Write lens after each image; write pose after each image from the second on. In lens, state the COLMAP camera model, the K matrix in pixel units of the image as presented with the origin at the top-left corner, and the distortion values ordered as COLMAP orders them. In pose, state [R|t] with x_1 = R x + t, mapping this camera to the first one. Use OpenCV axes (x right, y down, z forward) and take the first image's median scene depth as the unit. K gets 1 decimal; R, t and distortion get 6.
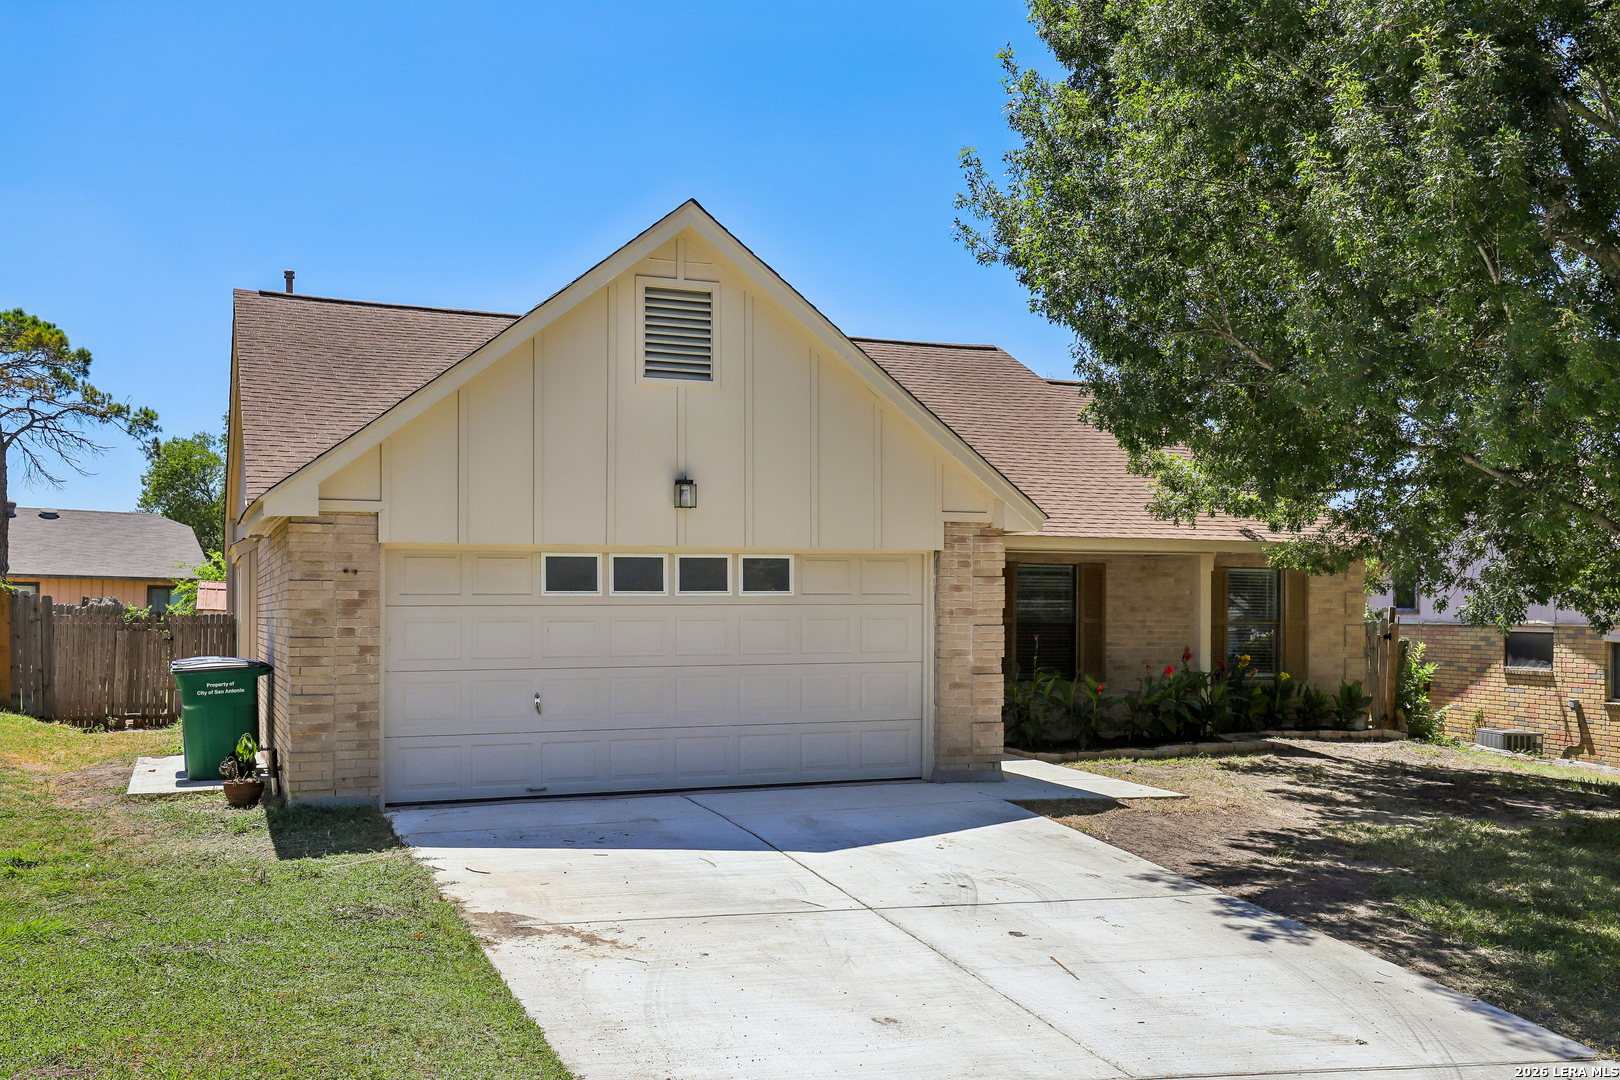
lens RADIAL K [[1634.5, 0, 809.7], [0, 1634.5, 541.1], [0, 0, 1]] dist [0.026848, 0.000000]
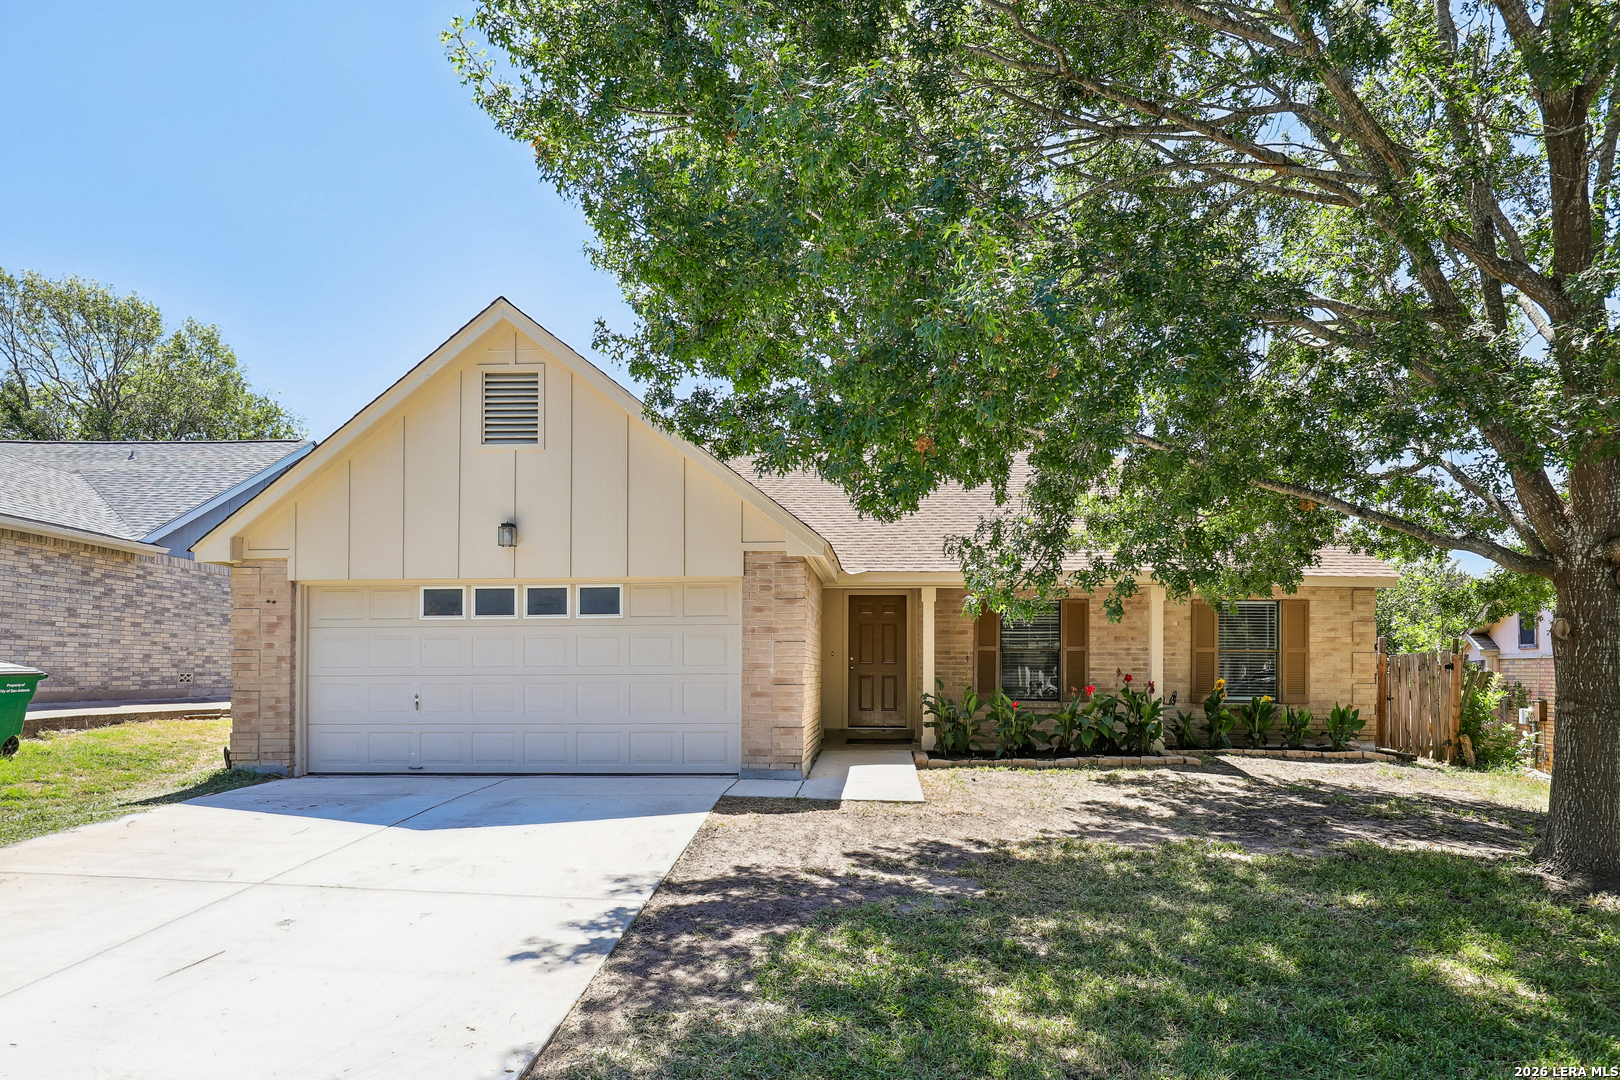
lens RADIAL K [[1001.7, 0, 841.1], [0, 1001.7, 628.3], [0, 0, 1]] dist [-0.004274, -0.000513]
pose [[0.898246, -0.018834, -0.439089, 0.464938], [0.018611, 0.999815, -0.004813, 0.048122], [0.439098, -0.003849, 0.898431, 0.410479]]
